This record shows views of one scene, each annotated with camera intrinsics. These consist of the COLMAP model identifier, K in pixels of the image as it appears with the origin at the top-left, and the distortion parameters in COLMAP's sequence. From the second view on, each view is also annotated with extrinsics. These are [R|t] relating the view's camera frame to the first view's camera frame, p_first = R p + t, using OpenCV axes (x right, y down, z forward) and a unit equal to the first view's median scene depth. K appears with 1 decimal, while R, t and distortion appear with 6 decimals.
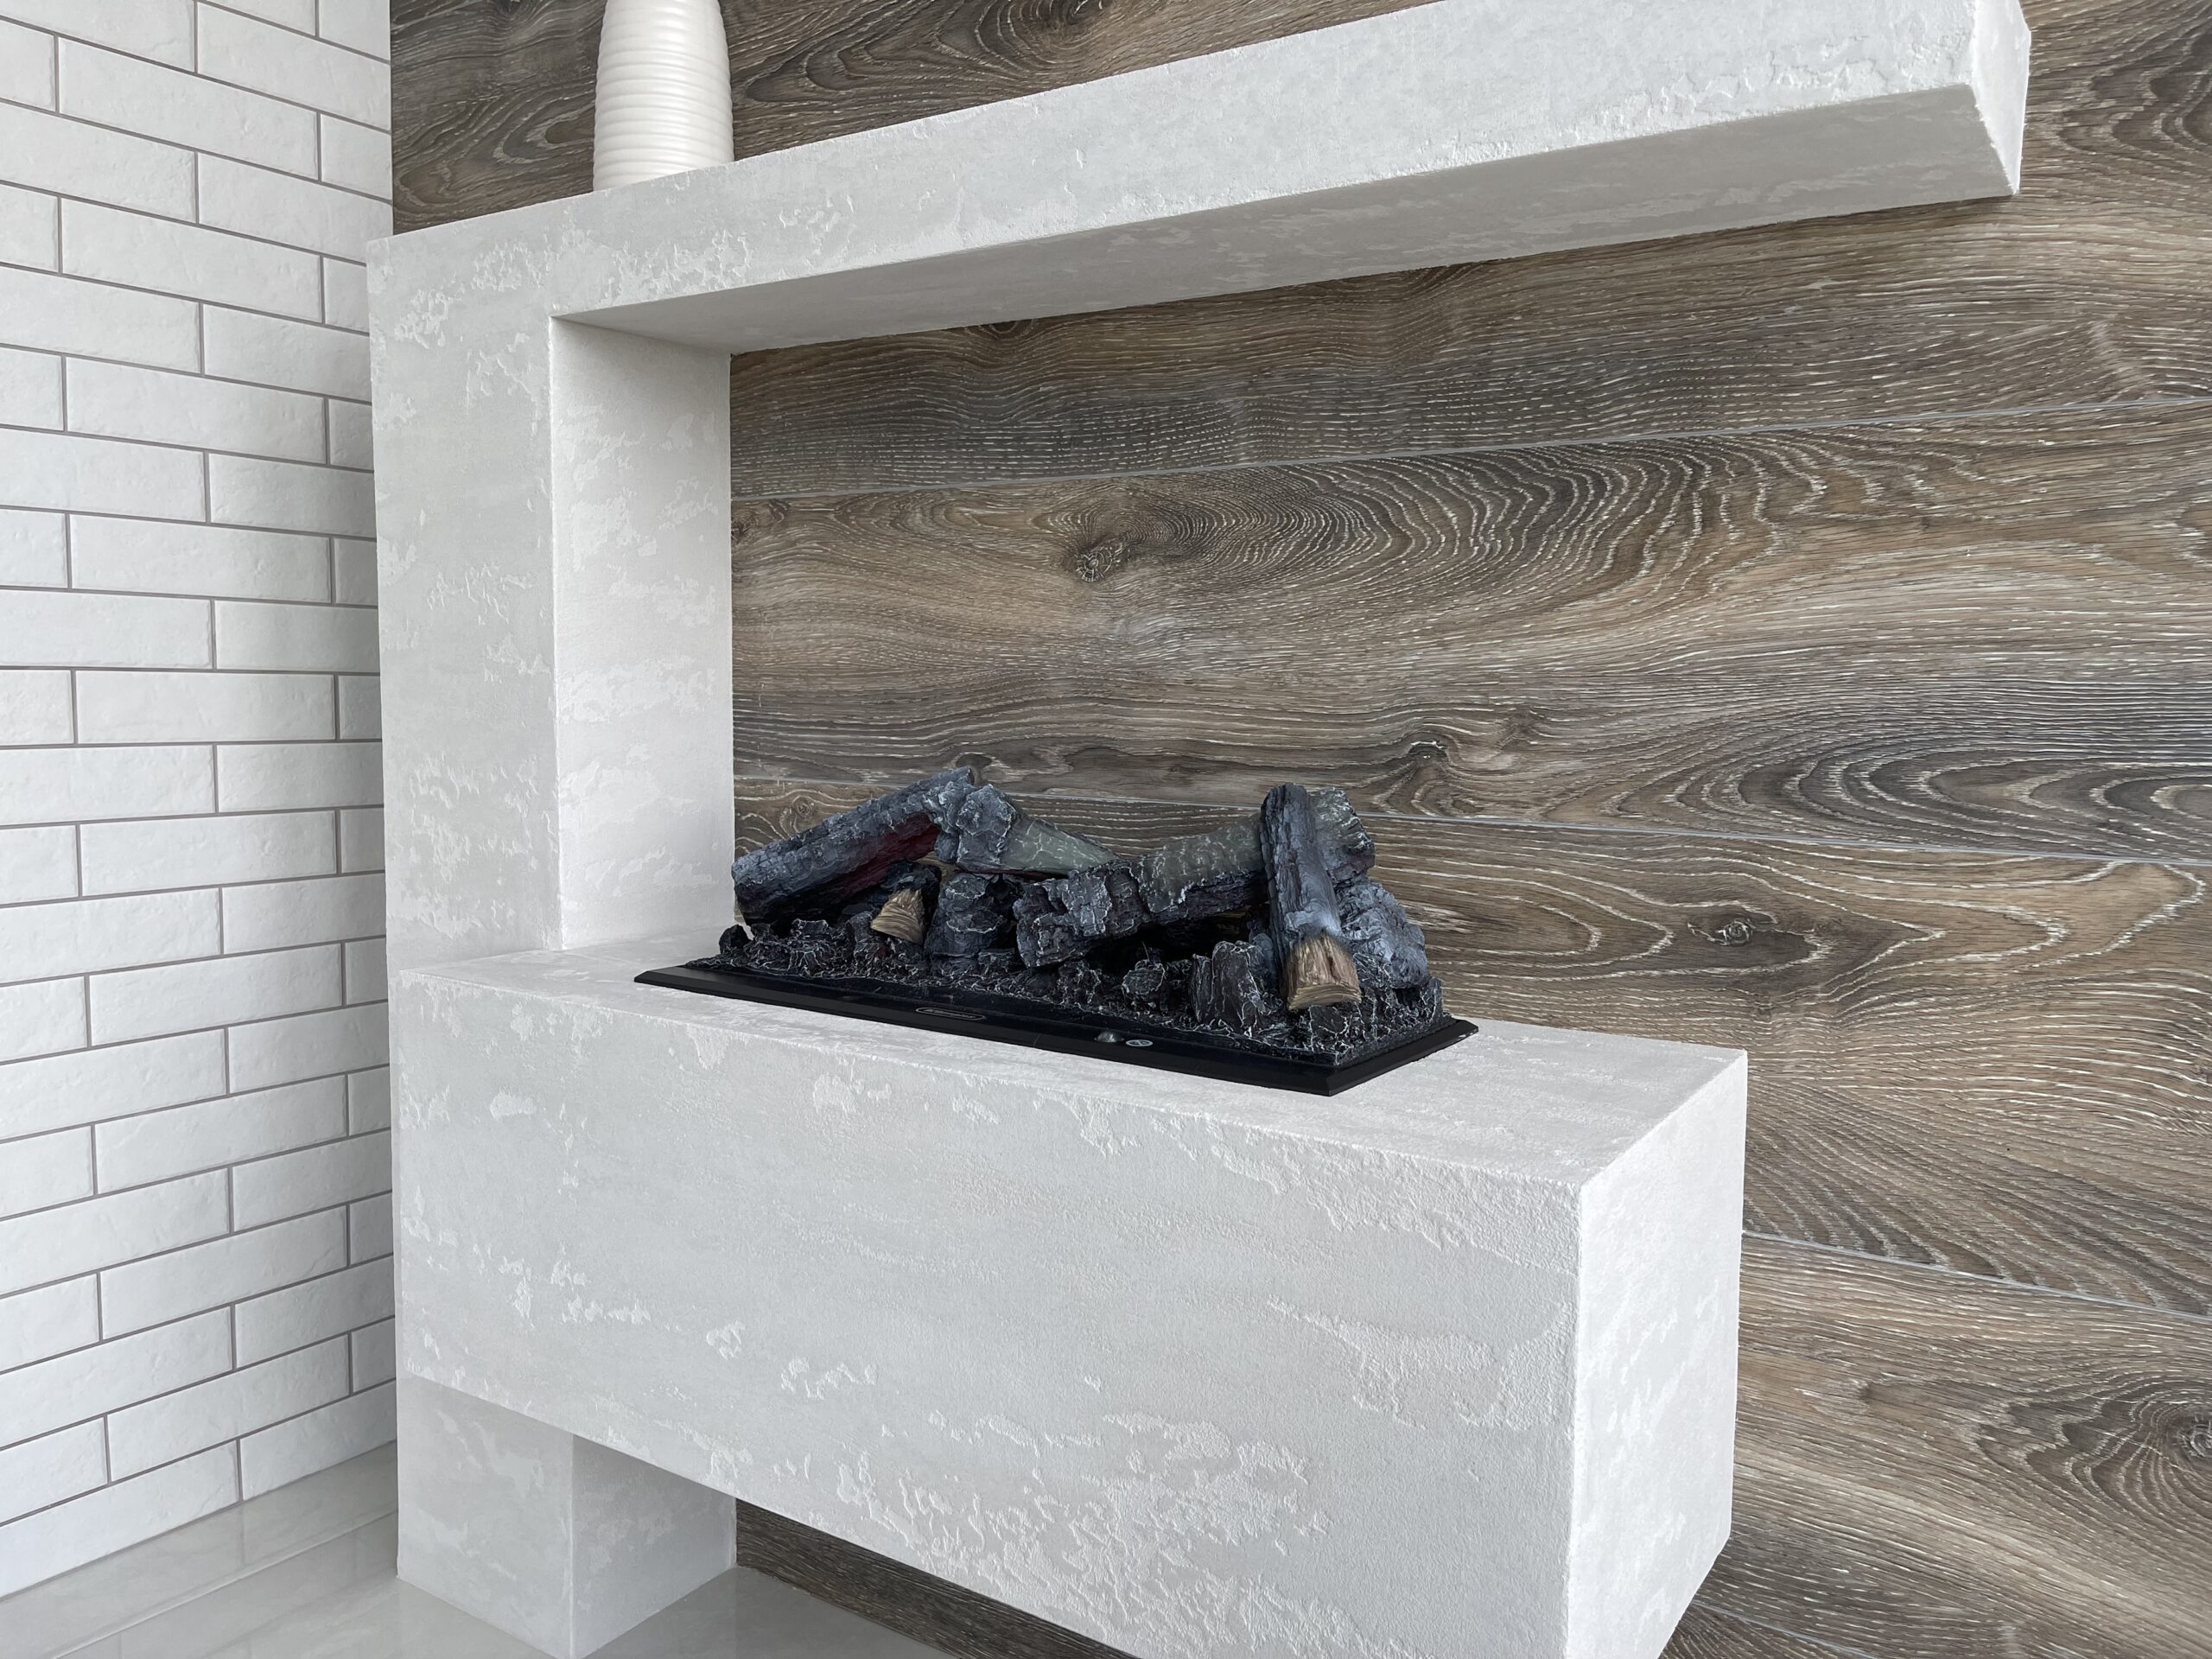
lens RADIAL K [[1677.6, 0, 1101.2], [0, 1677.6, 837.5], [0, 0, 1]] dist [0.066040, -0.088885]
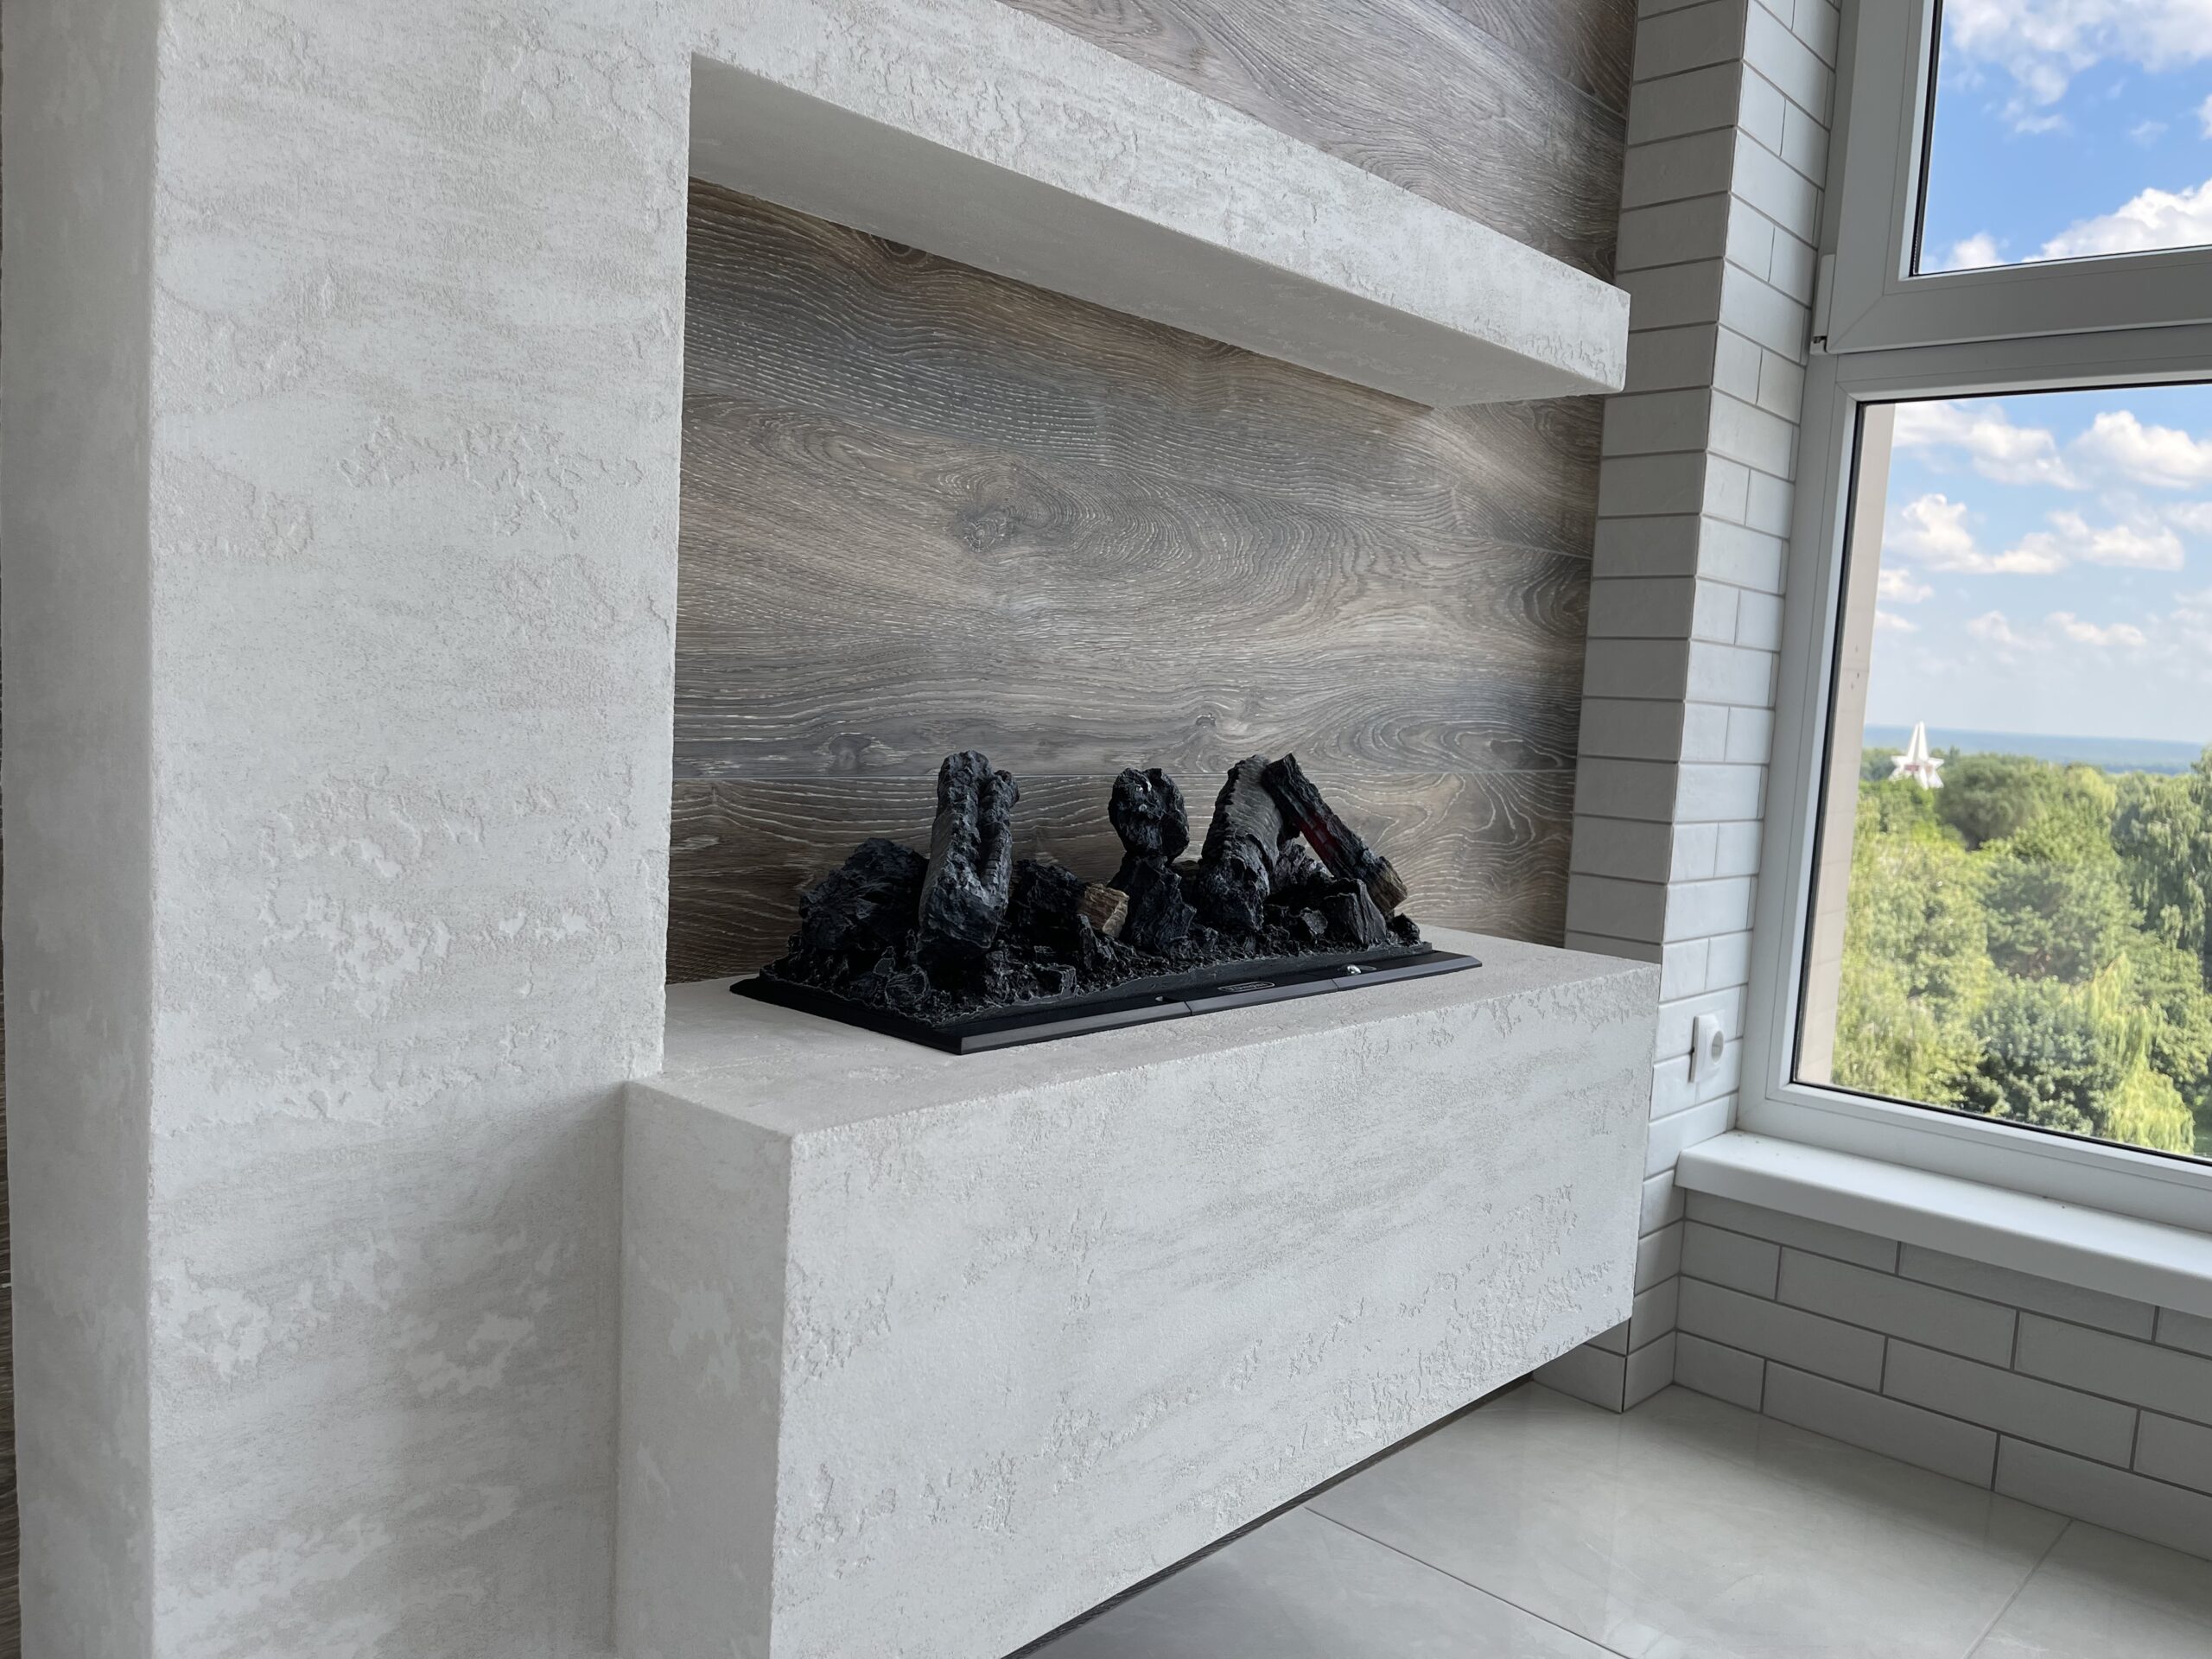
lens RADIAL K [[1677.6, 0, 1114.1], [0, 1677.6, 834.3], [0, 0, 1]] dist [0.066040, -0.088885]
pose [[0.145691, -0.098400, 0.984424, -1.032289], [0.037029, 0.994887, 0.093966, -0.084722], [-0.988637, 0.022762, 0.148590, 0.840678]]
